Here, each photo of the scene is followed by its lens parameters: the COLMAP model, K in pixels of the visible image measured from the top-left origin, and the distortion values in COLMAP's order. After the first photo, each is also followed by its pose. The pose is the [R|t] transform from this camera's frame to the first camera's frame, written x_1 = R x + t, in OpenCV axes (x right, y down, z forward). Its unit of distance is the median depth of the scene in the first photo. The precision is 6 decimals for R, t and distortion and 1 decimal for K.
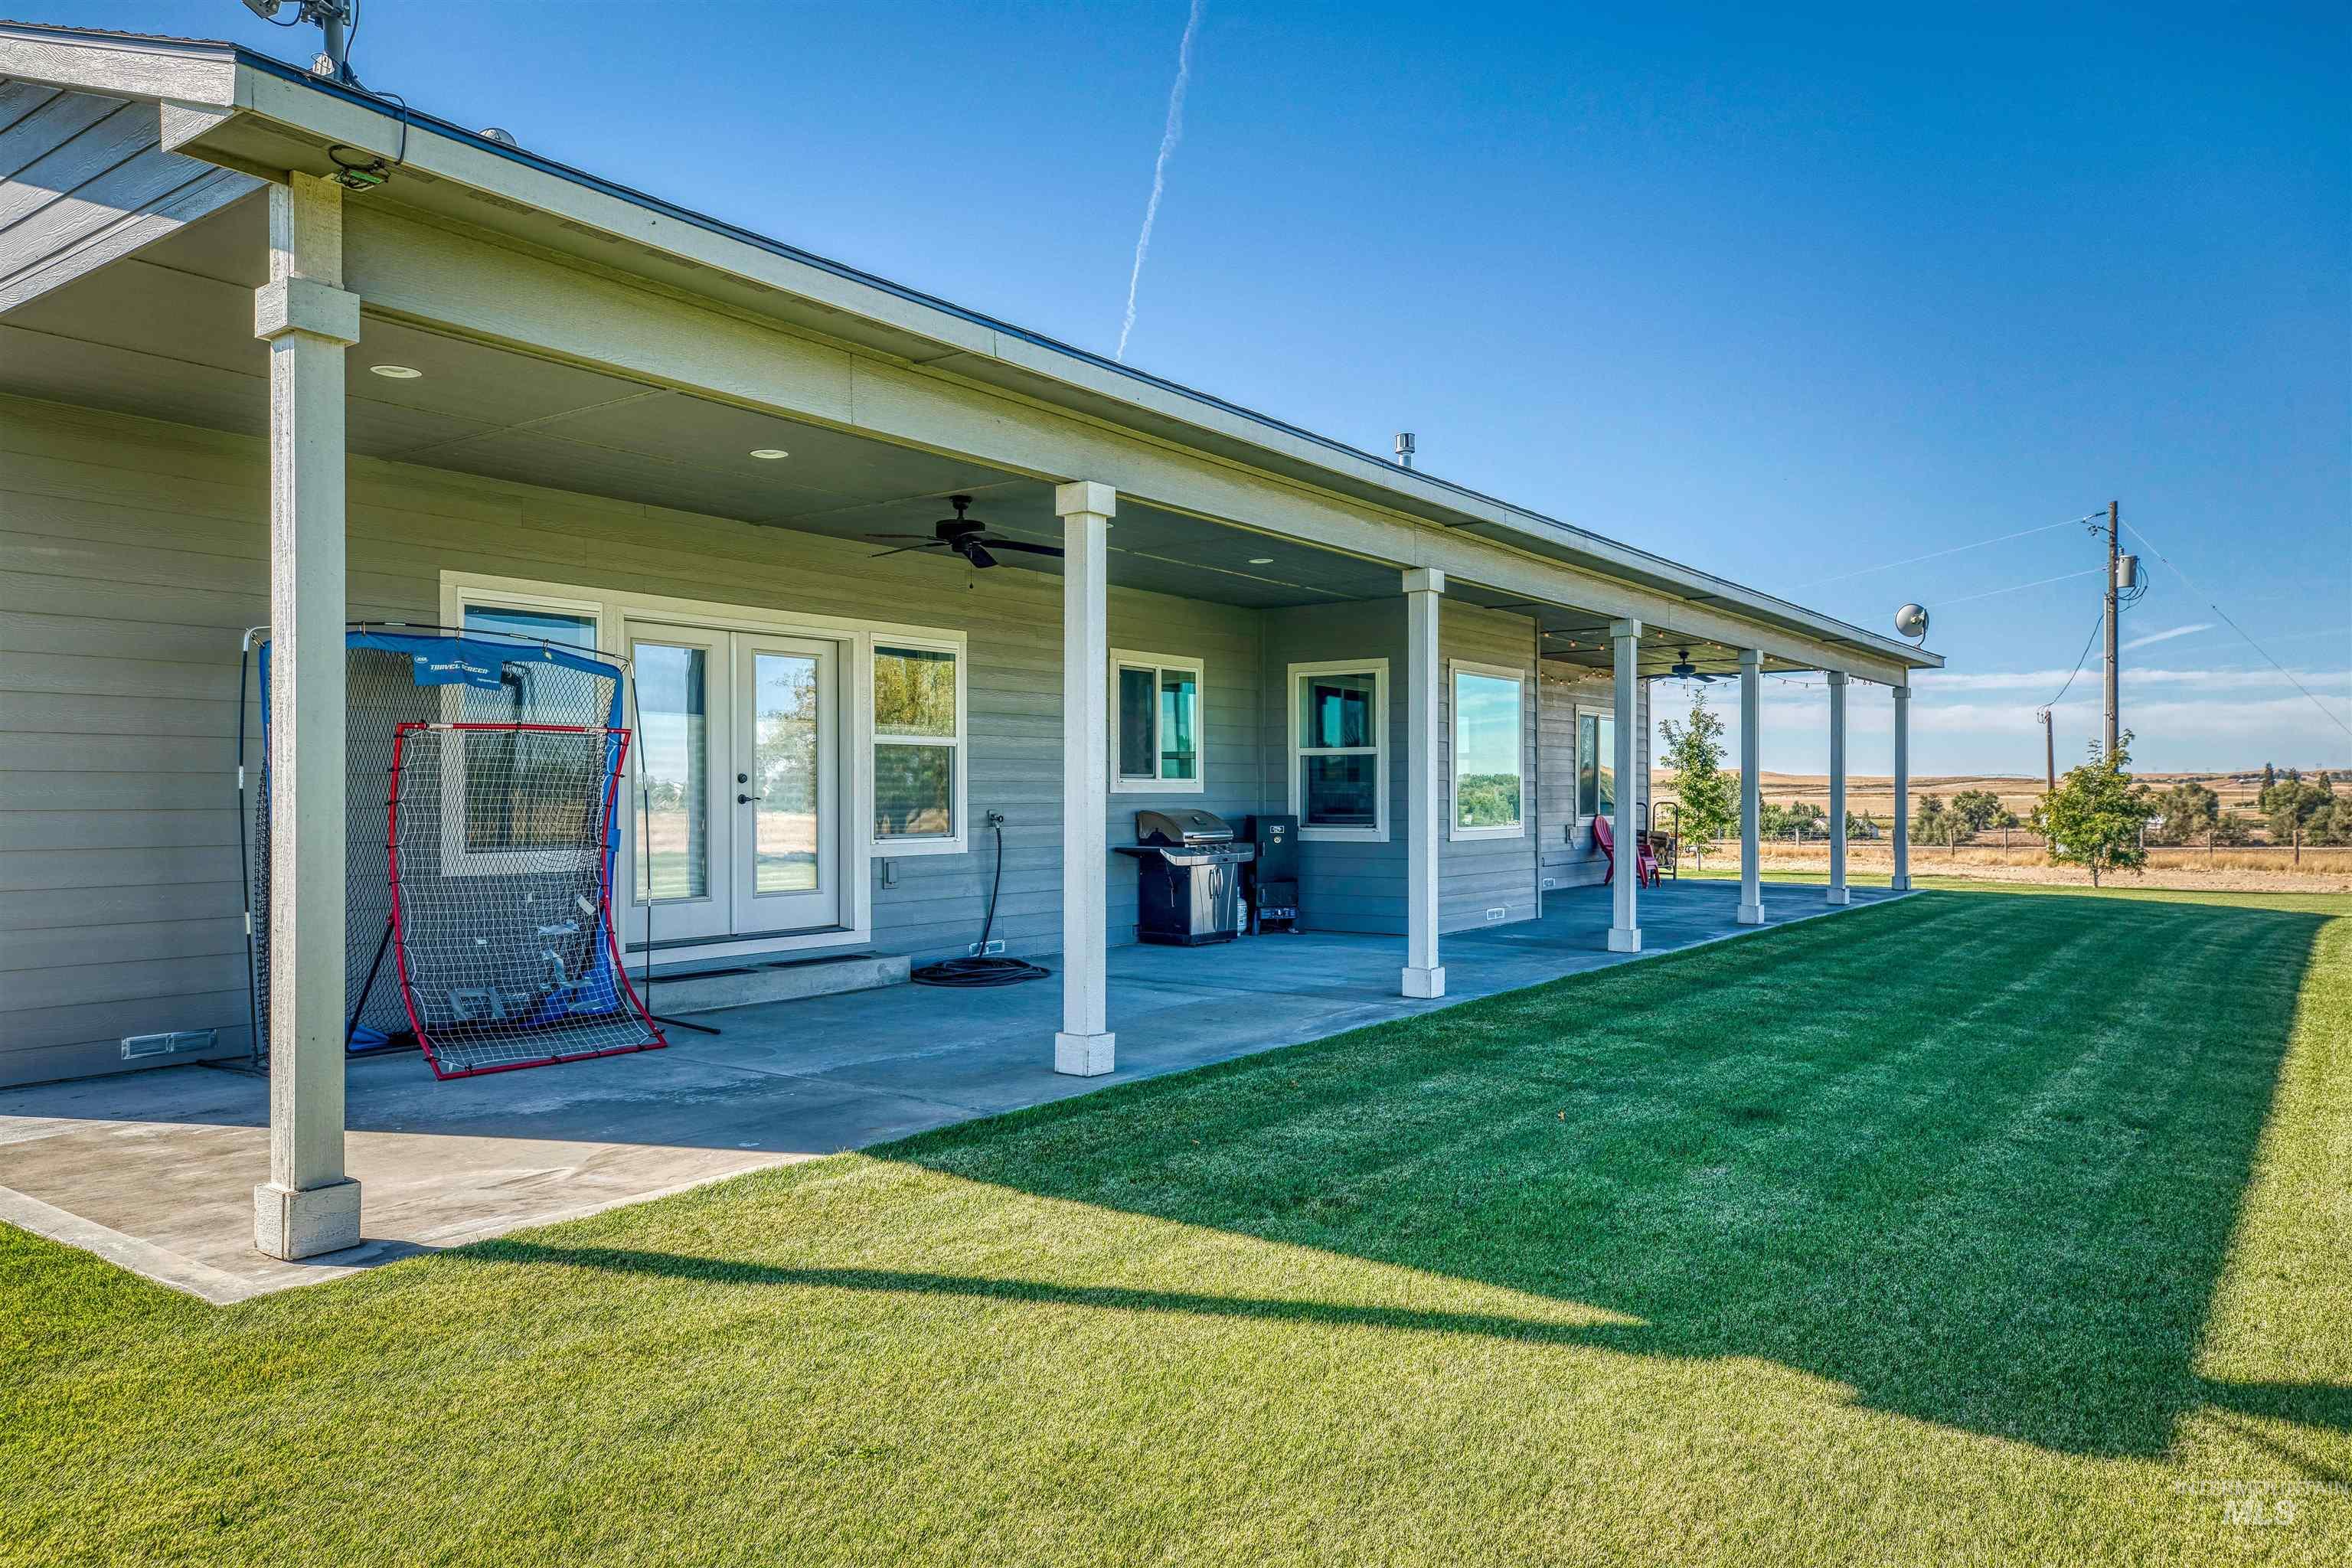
lens RADIAL K [[1586.0, 0, 1187.3], [0, 1586.0, 808.7], [0, 0, 1]] dist [0.010540, 0.001019]
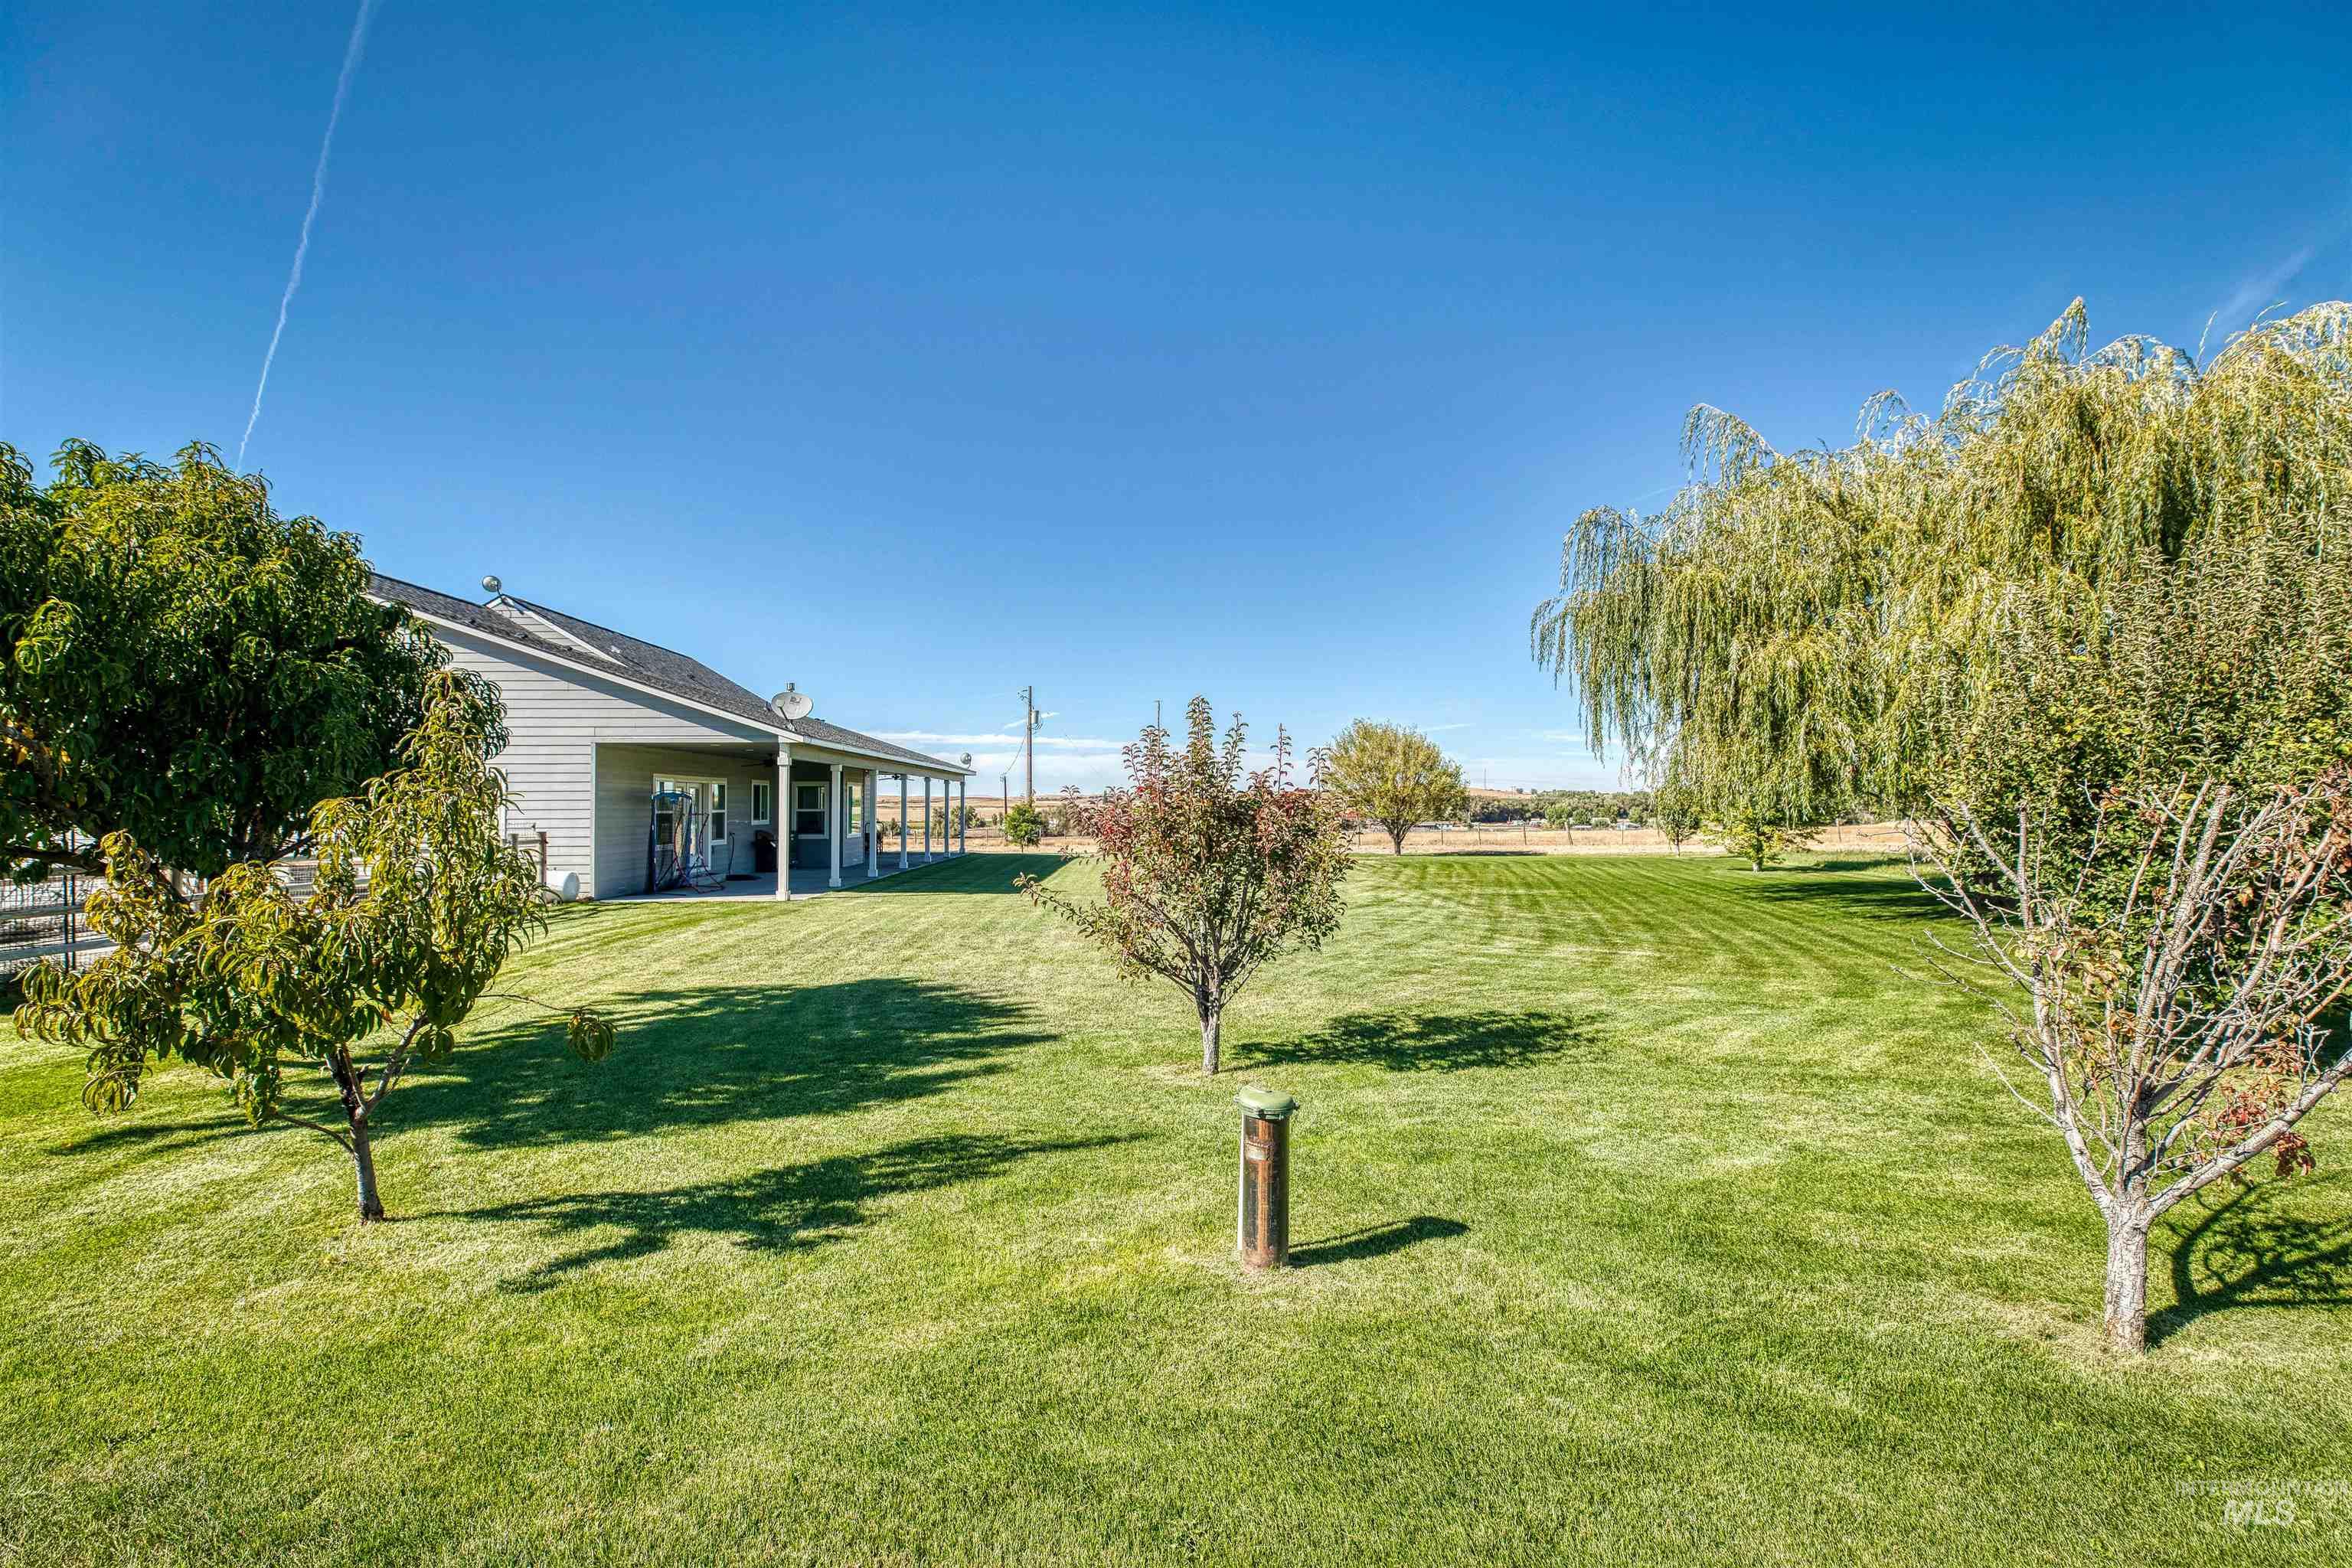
lens RADIAL K [[1061.3, 0, 1175.9], [0, 1061.3, 766.9], [0, 0, 1]] dist [0.006126, 0.000536]
pose [[0.790017, 0.023466, 0.612635, -0.438574], [0.004696, 0.999006, -0.044320, -0.017386], [-0.613066, 0.037890, 0.789122, -0.780440]]
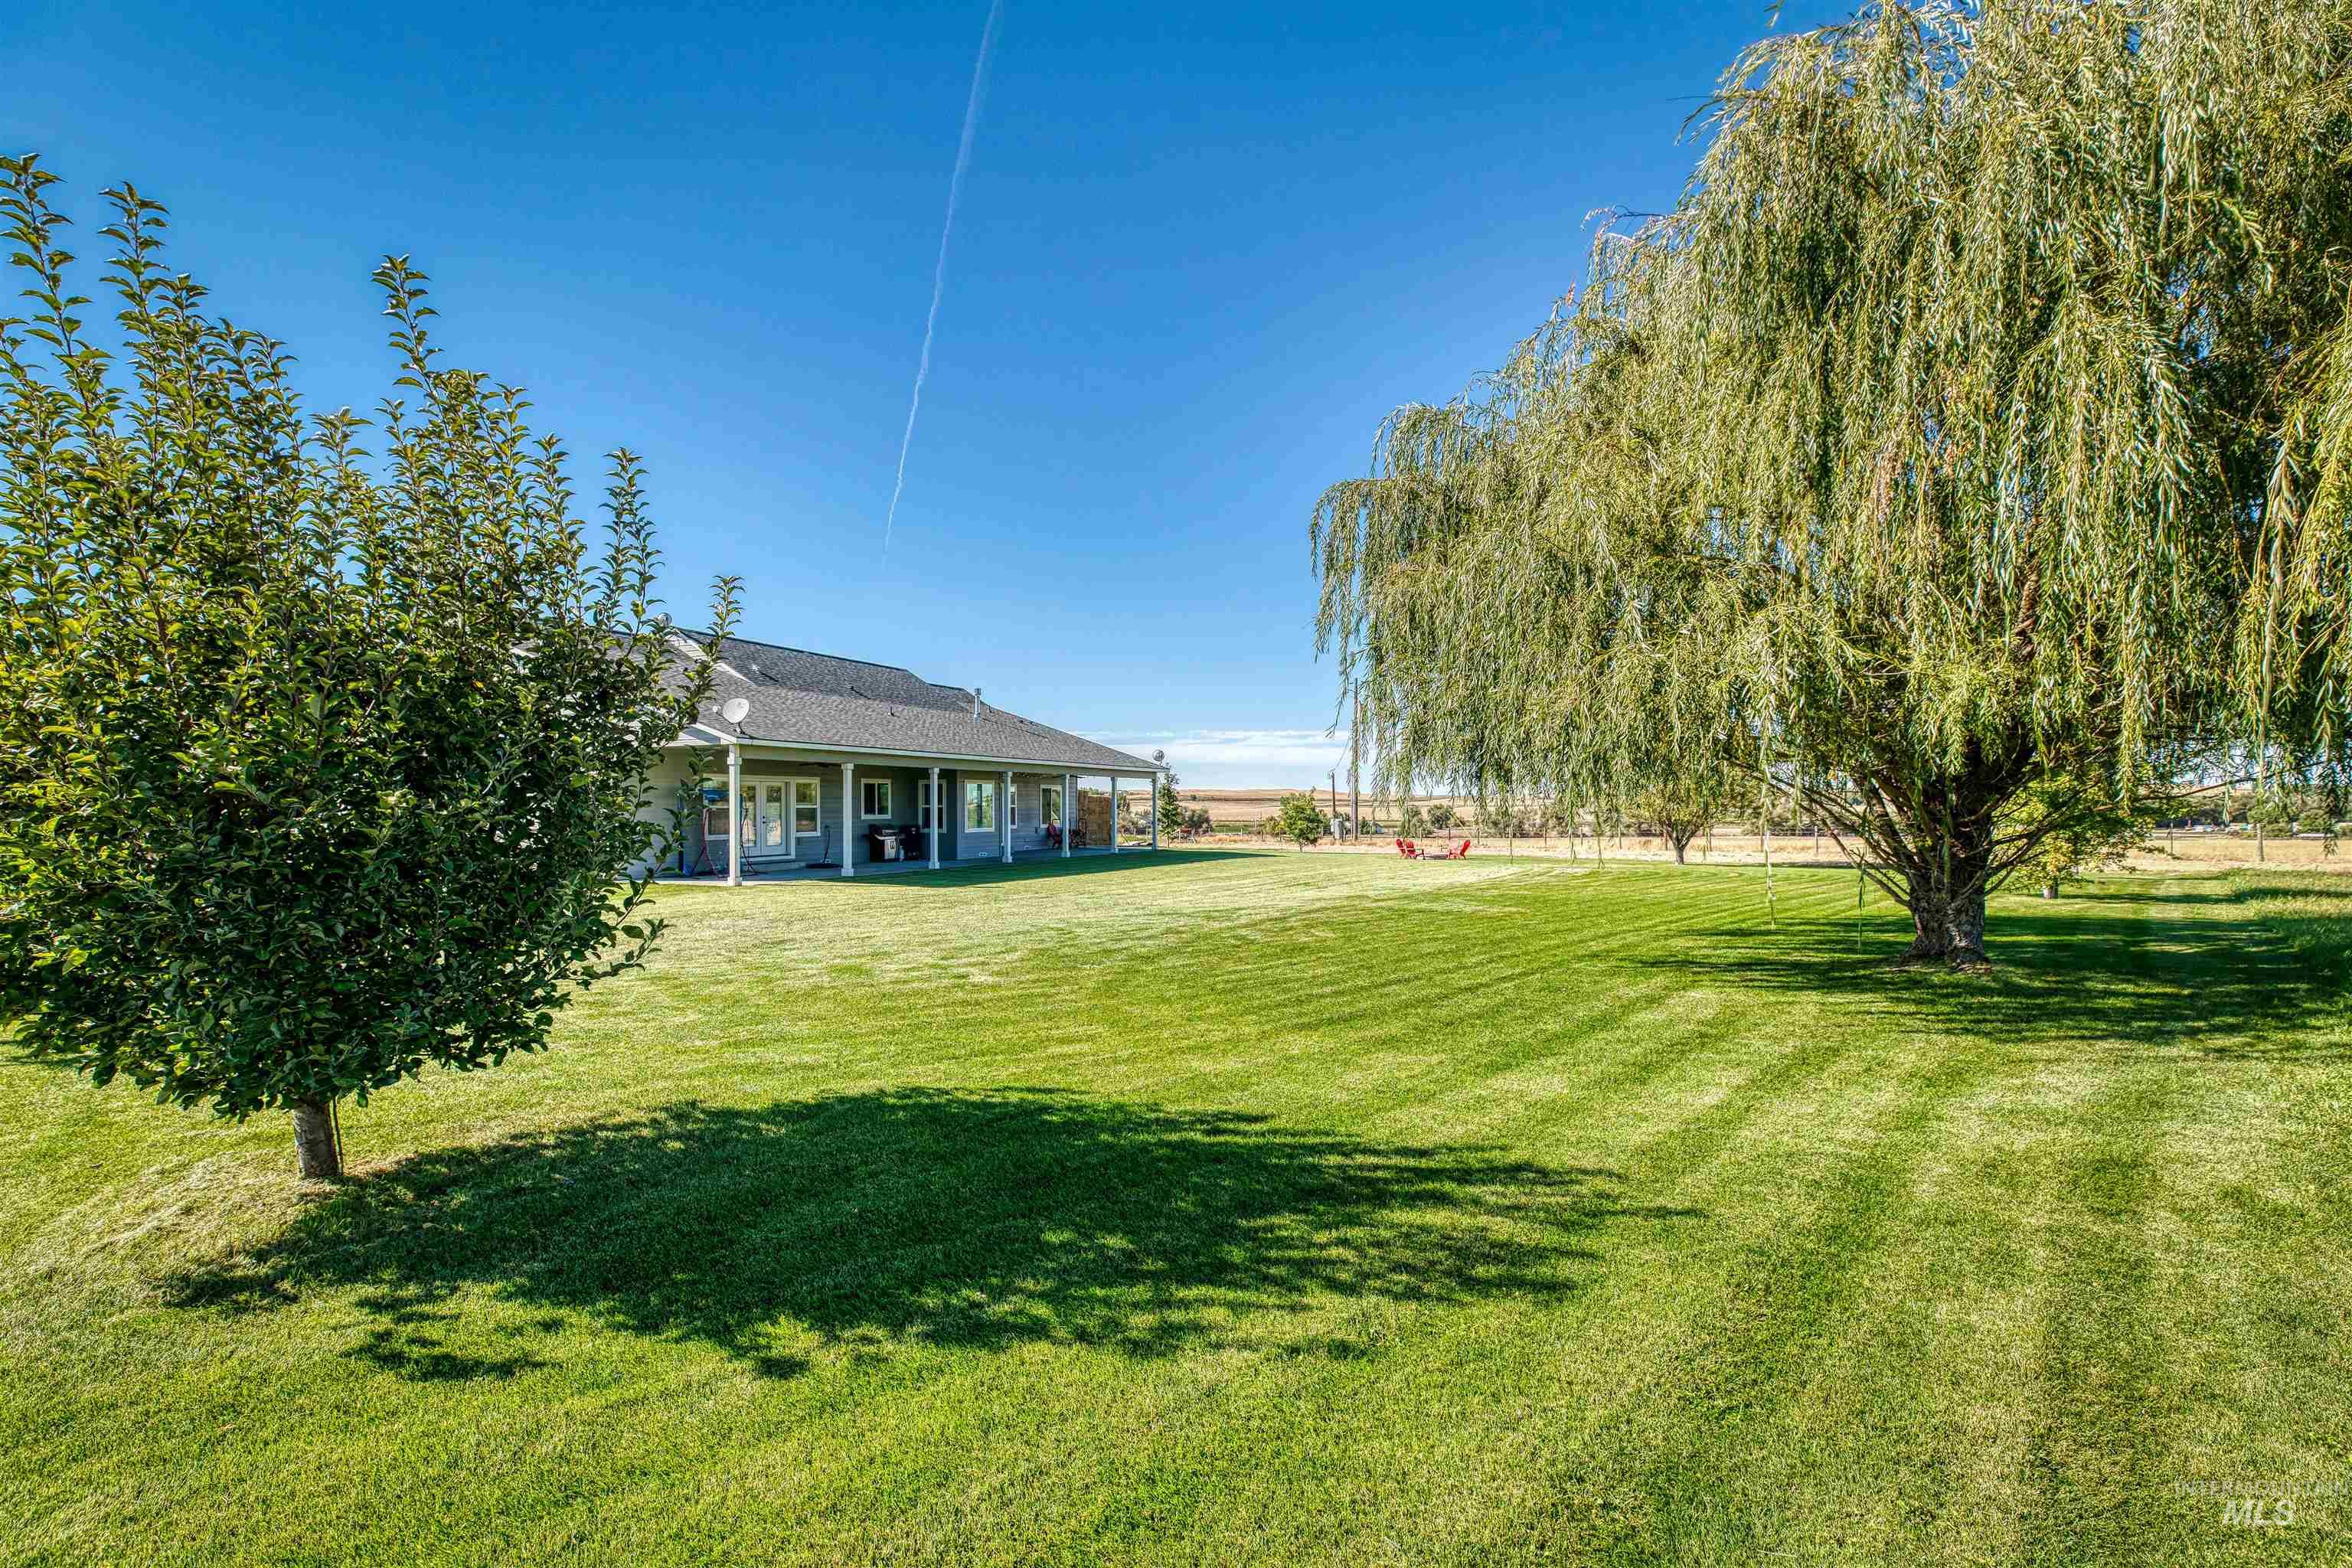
lens RADIAL K [[1084.7, 0, 1166.7], [0, 1084.7, 797.7], [0, 0, 1]] dist [0.002620, -0.000014]
pose [[0.981343, 0.003257, 0.192240, 0.099849], [-0.000276, 0.999879, -0.015533, -0.012675], [-0.192268, 0.015190, 0.981225, -0.964073]]
